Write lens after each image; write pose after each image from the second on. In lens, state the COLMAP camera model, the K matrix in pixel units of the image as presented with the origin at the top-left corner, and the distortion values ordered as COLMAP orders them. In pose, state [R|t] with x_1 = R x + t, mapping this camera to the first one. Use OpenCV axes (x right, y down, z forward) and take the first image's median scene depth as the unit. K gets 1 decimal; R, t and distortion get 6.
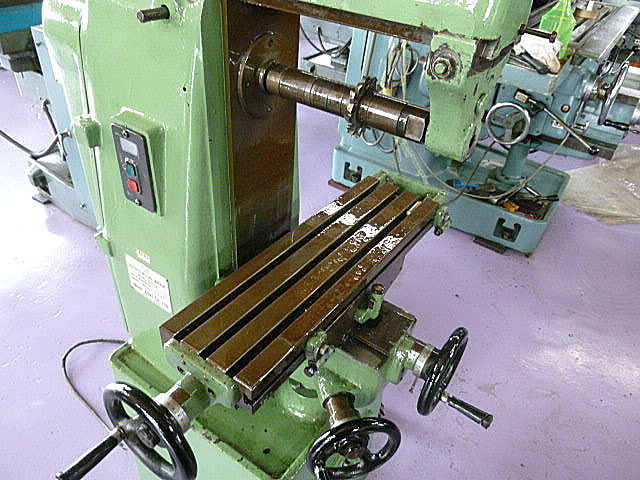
lens RADIAL K [[481.6, 0, 321.9], [0, 481.6, 242.5], [0, 0, 1]] dist [-0.025428, -0.002559]
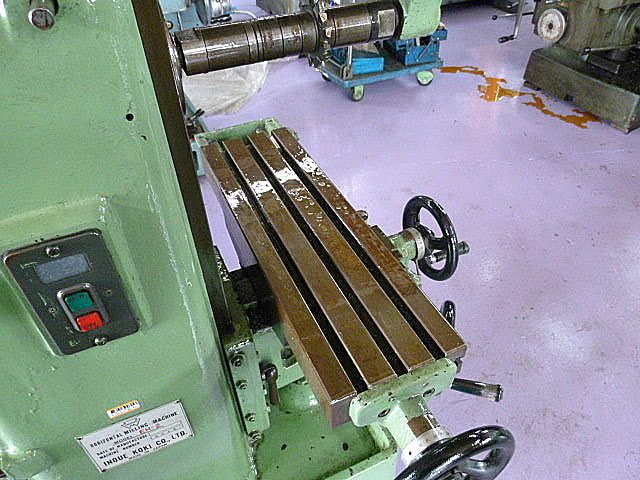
lens RADIAL K [[481.6, 0, 321.9], [0, 481.6, 242.5], [0, 0, 1]] dist [-0.025428, -0.002559]
pose [[0.505035, -0.627141, 0.592987, -0.510780], [0.559925, 0.760914, 0.327863, -0.214271], [-0.656829, 0.166446, 0.735440, 0.347168]]
